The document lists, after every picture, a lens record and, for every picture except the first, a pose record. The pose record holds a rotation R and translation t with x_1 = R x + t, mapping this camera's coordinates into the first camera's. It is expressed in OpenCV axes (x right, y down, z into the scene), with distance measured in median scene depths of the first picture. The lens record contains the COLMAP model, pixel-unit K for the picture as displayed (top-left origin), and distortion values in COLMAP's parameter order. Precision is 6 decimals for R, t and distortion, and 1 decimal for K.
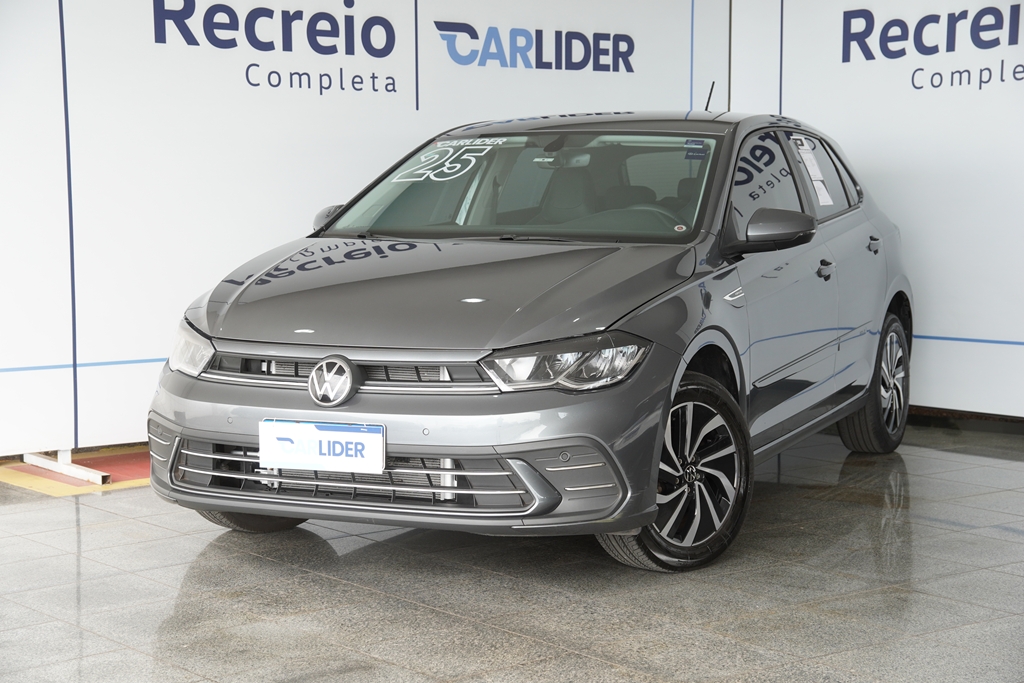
lens RADIAL K [[1760.5, 0, 512.0], [0, 1760.5, 341.5], [0, 0, 1]] dist [0.276383, 0.685233]
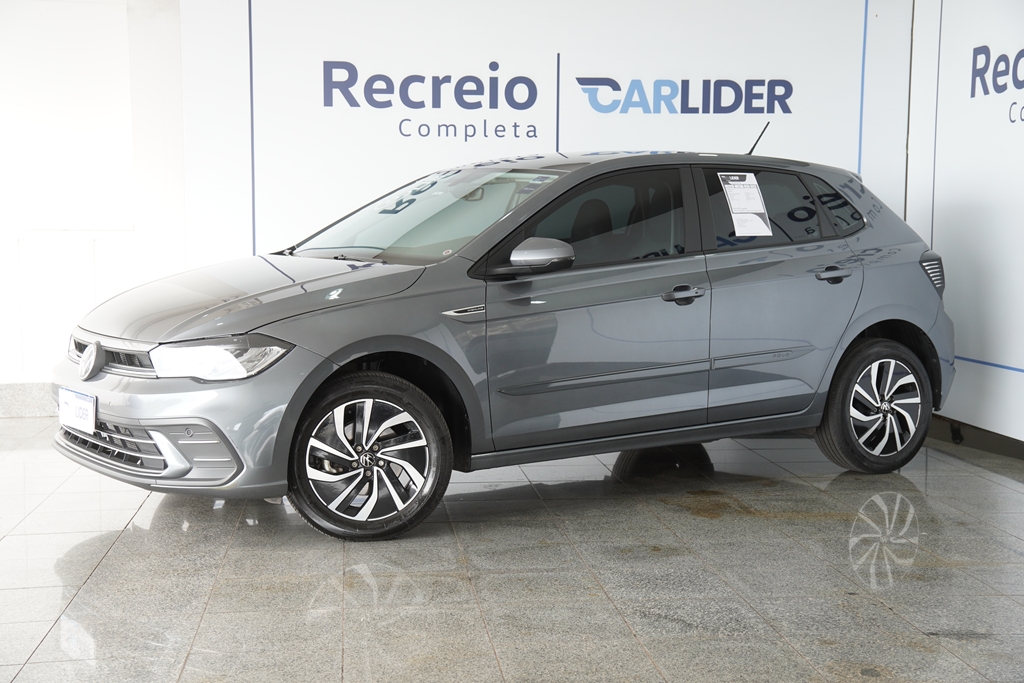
lens RADIAL K [[1451.5, 0, 512.0], [0, 1451.5, 341.5], [0, 0, 1]] dist [0.182810, 0.130991]
pose [[0.847259, 0.053353, -0.528495, 0.472670], [-0.053717, 0.998448, 0.014679, -0.015901], [0.528458, 0.015953, 0.848810, 0.154519]]
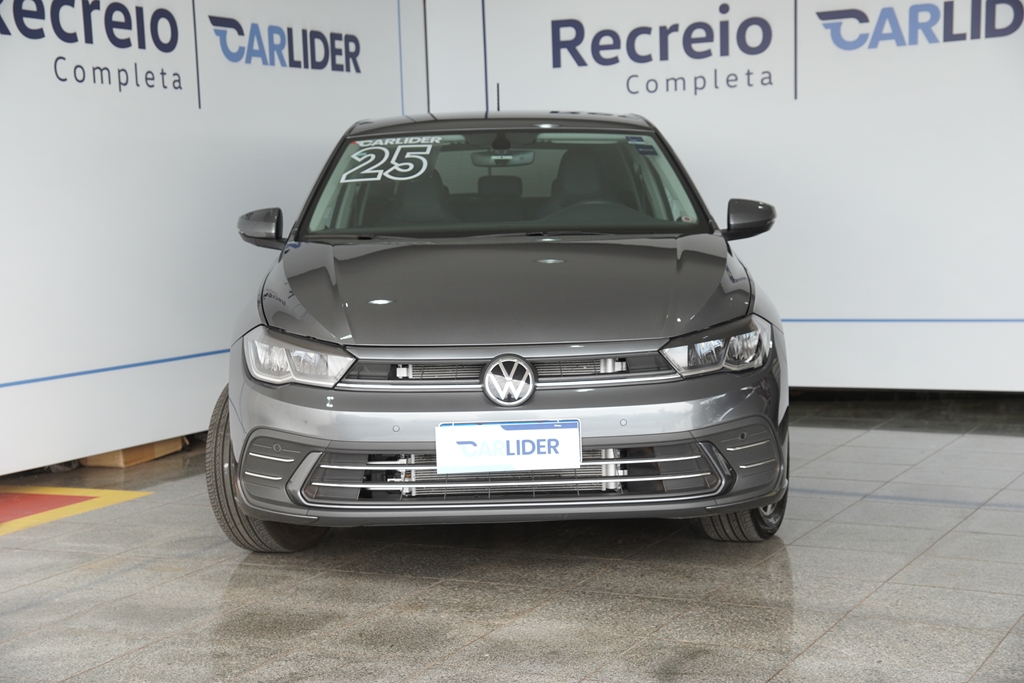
lens RADIAL K [[1760.5, 0, 512.0], [0, 1760.5, 341.5], [0, 0, 1]] dist [0.276383, 0.685233]
pose [[0.902005, -0.058019, 0.427809, -0.336374], [0.059280, 0.998187, 0.010387, -0.006178], [-0.427637, 0.015992, 0.903809, 0.066156]]
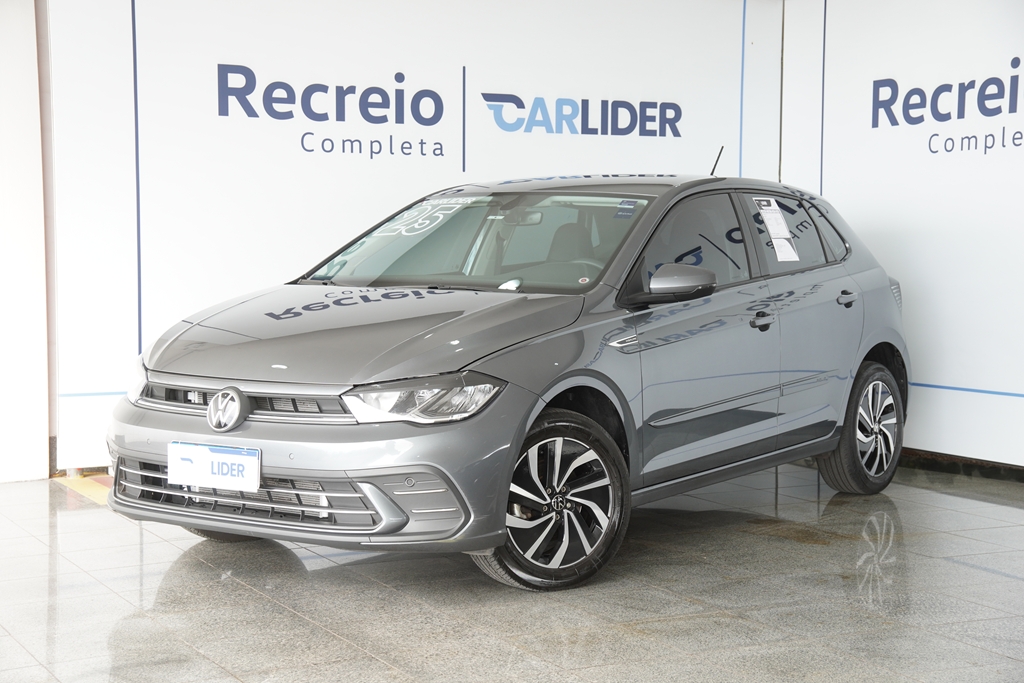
lens RADIAL K [[1632.5, 0, 512.0], [0, 1632.5, 341.5], [0, 0, 1]] dist [0.250427, 0.196939]
pose [[0.983132, 0.019642, -0.181842, 0.175189], [-0.023991, 0.999476, -0.021751, -0.001889], [0.181319, 0.025746, 0.983087, -0.009132]]
